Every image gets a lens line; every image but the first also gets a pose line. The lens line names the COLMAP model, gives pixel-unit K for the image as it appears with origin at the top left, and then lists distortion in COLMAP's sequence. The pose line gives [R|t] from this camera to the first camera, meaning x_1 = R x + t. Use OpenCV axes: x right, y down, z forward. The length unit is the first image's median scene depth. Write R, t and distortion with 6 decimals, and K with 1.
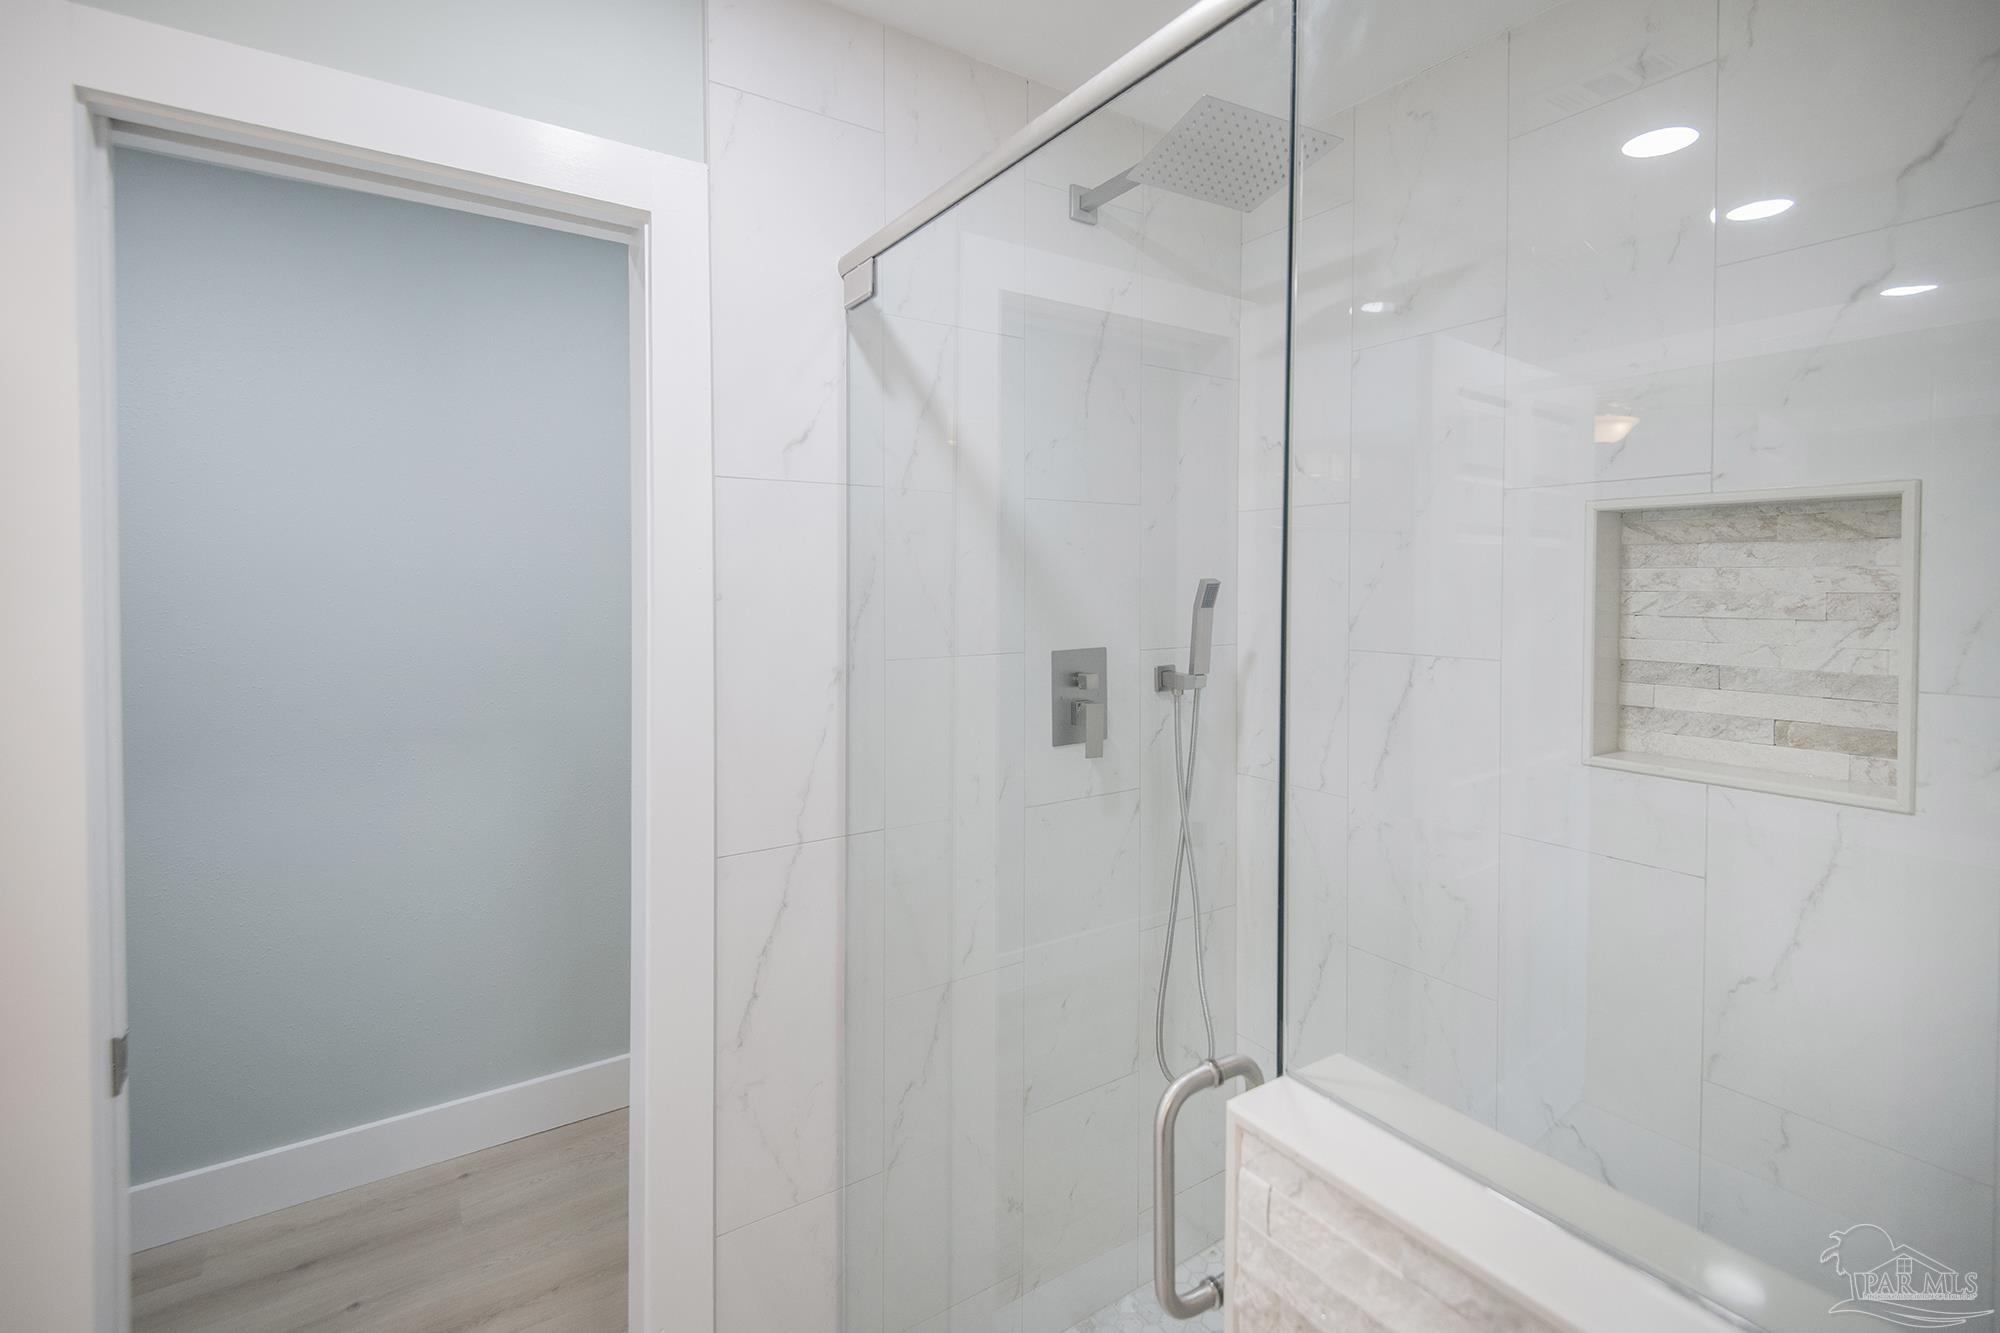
lens RADIAL K [[918.3, 0, 991.4], [0, 918.3, 592.8], [0, 0, 1]] dist [-0.004540, -0.000949]
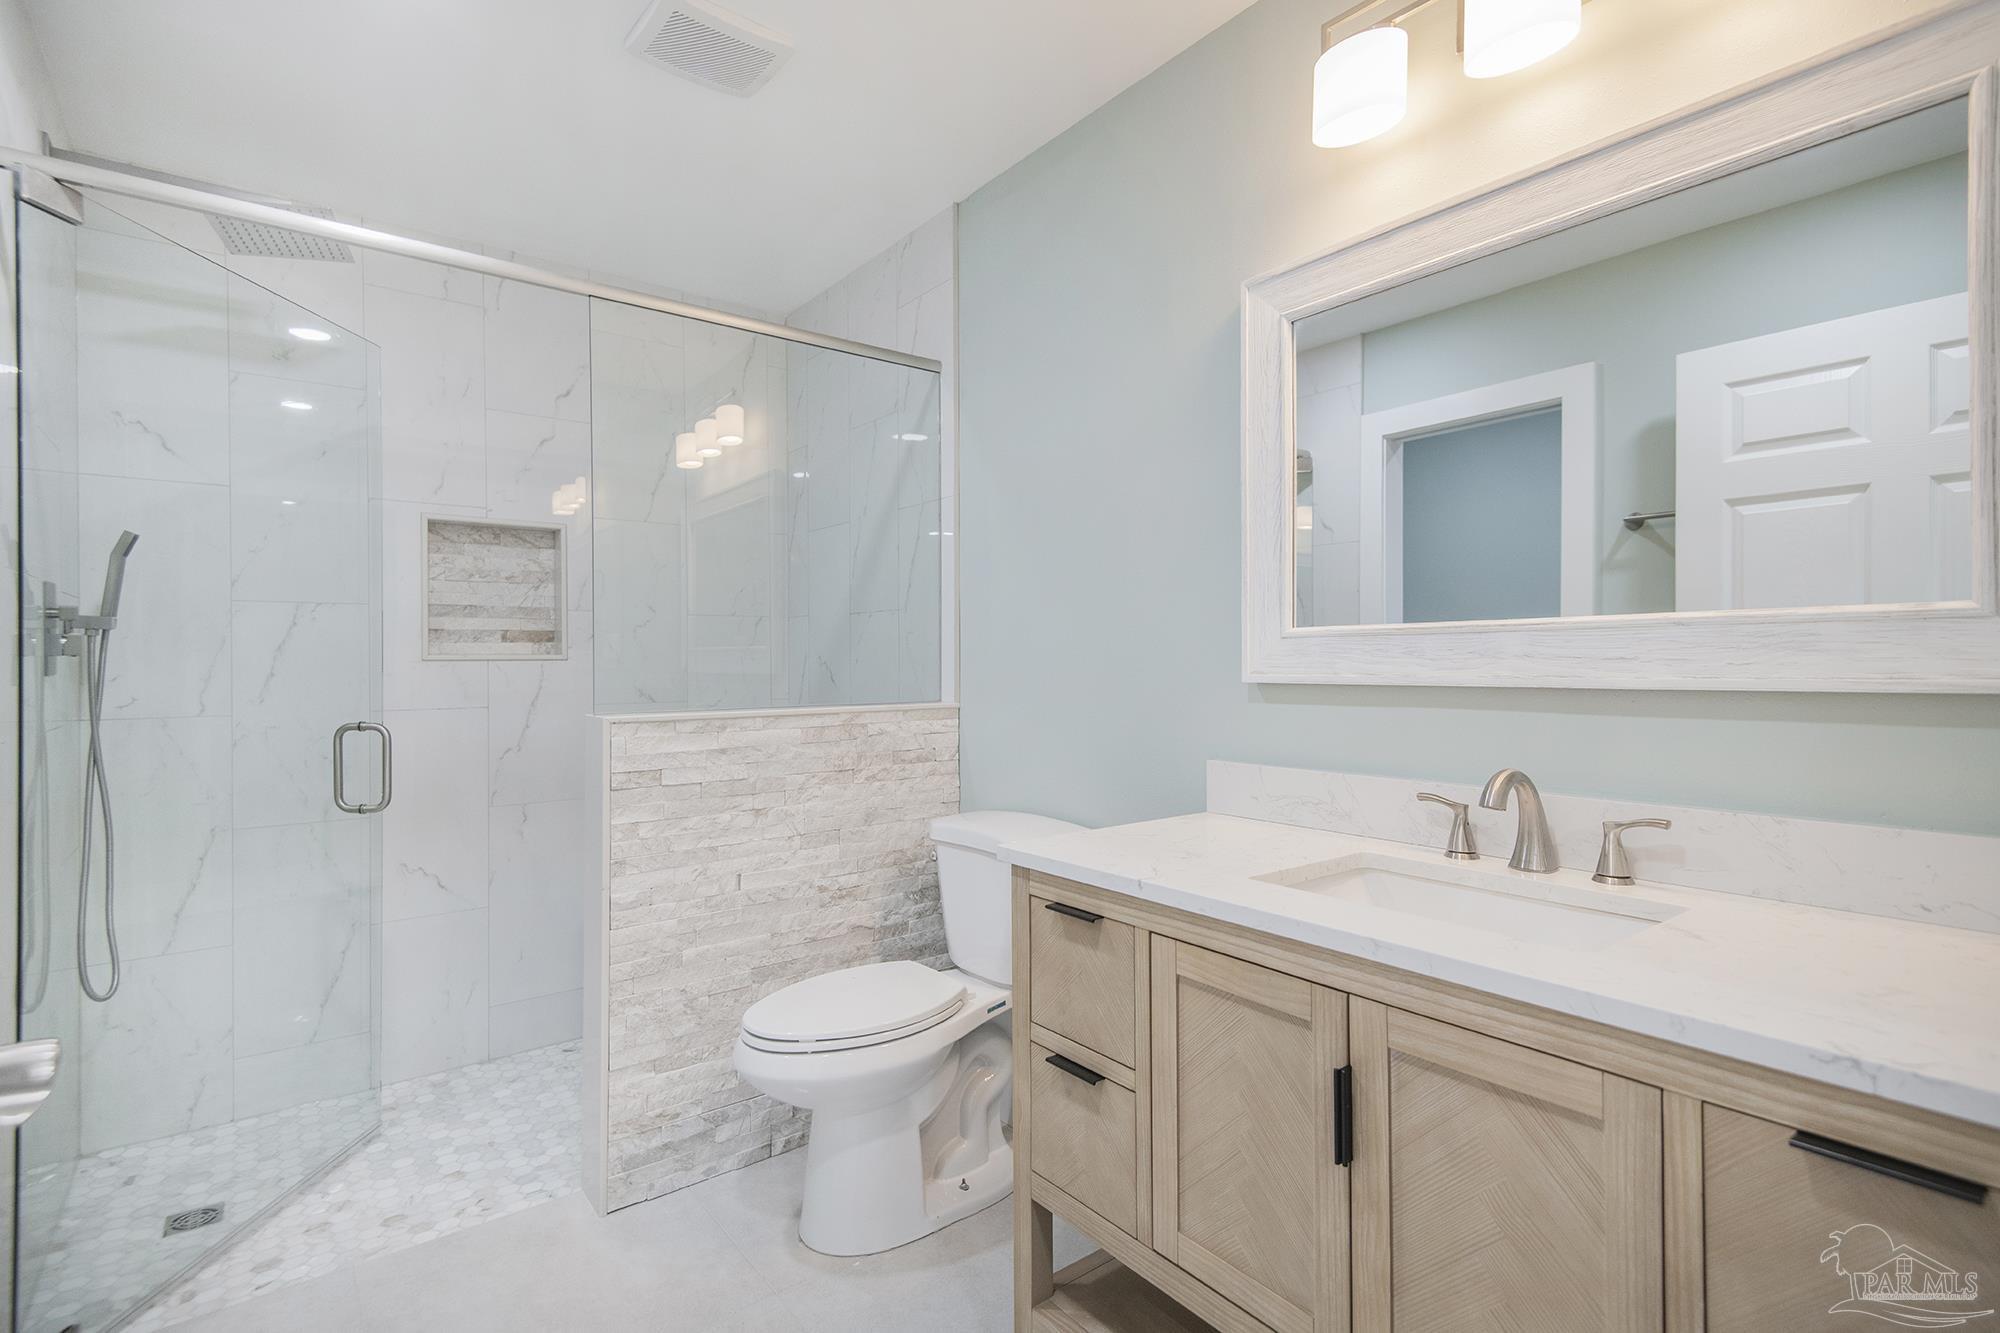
lens RADIAL K [[964.7, 0, 1000.5], [0, 964.7, 660.7], [0, 0, 1]] dist [-0.003283, -0.000559]
pose [[-0.081772, -0.004174, 0.996642, -1.425233], [0.016886, 0.999842, 0.005572, 0.213020], [-0.996508, 0.017285, -0.081689, 0.039487]]
